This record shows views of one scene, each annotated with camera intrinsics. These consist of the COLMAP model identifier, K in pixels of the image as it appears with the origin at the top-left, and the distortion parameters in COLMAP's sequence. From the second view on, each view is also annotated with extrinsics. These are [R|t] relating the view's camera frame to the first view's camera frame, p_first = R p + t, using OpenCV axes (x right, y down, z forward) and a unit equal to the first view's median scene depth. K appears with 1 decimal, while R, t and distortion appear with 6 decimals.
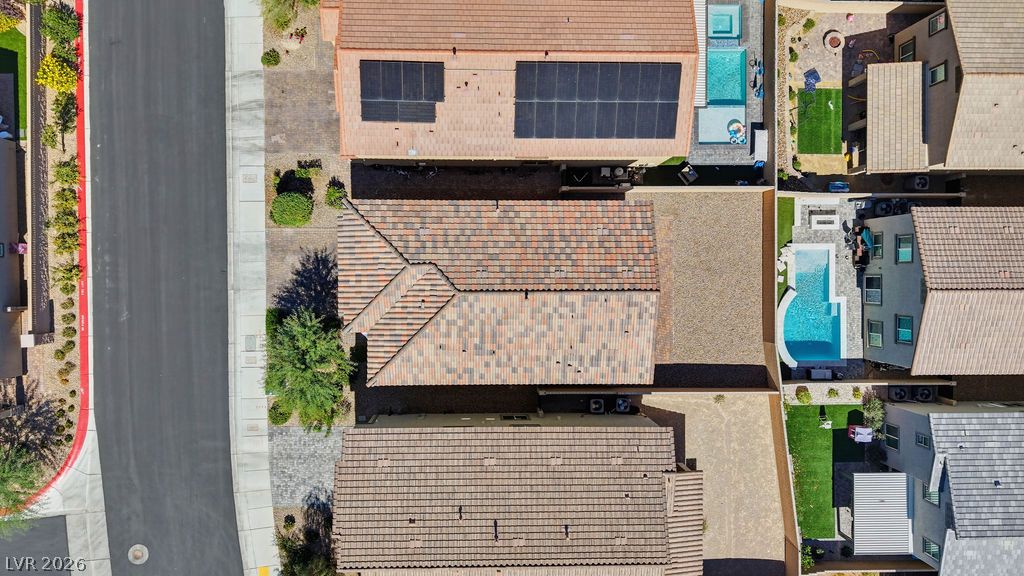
lens RADIAL K [[680.3, 0, 512.0], [0, 680.3, 287.5], [0, 0, 1]] dist [0.031564, -0.028014]
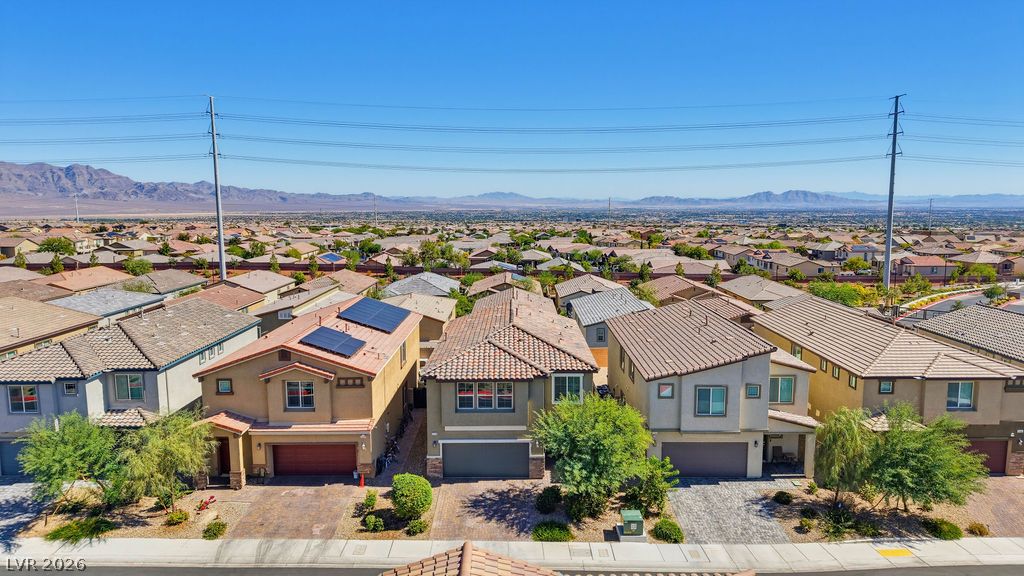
lens RADIAL K [[680.3, 0, 509.6], [0, 680.3, 293.7], [0, 0, 1]] dist [0.031564, -0.028014]
pose [[0.012349, -0.178423, 0.983876, -1.066845], [0.999872, -0.007766, -0.013958, 0.016831], [0.010131, 0.983923, 0.178305, 0.590769]]
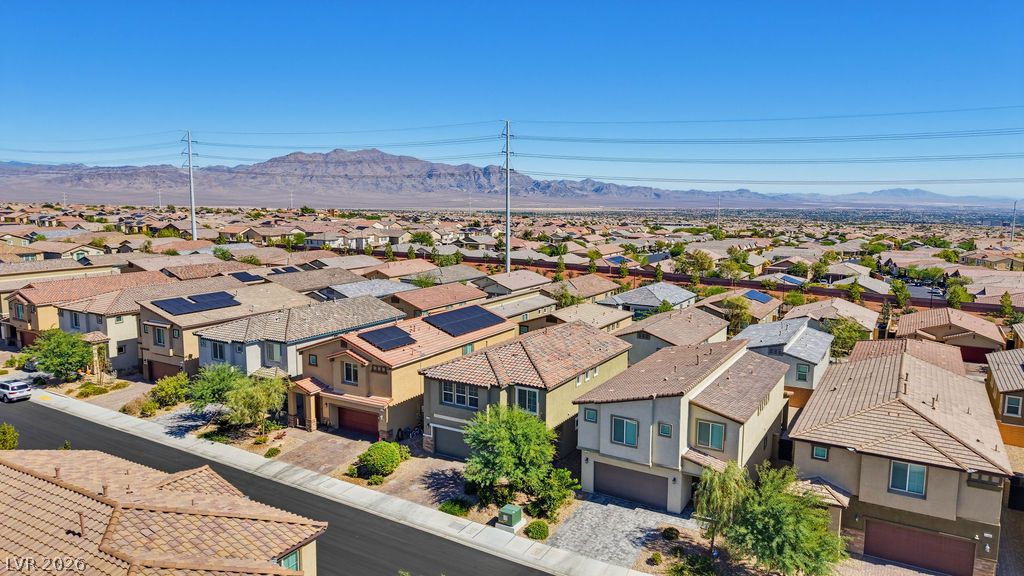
lens RADIAL K [[680.3, 0, 506.7], [0, 680.3, 287.4], [0, 0, 1]] dist [0.031564, -0.028014]
pose [[0.521220, -0.152291, 0.839724, -1.091427], [0.853185, 0.069775, -0.516921, 0.607419], [0.020130, 0.985870, 0.166301, 0.520479]]
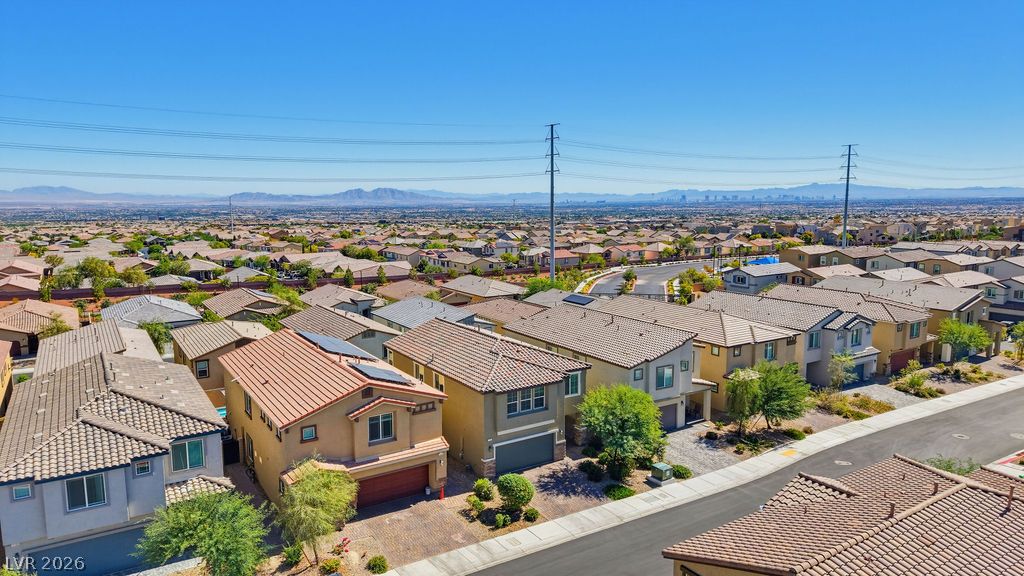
lens RADIAL K [[680.3, 0, 511.9], [0, 680.3, 295.9], [0, 0, 1]] dist [0.031564, -0.028014]
pose [[-0.535436, -0.163934, 0.828513, -1.061652], [0.844450, -0.086985, 0.528524, -0.601203], [-0.014575, 0.982629, 0.185009, 0.522040]]
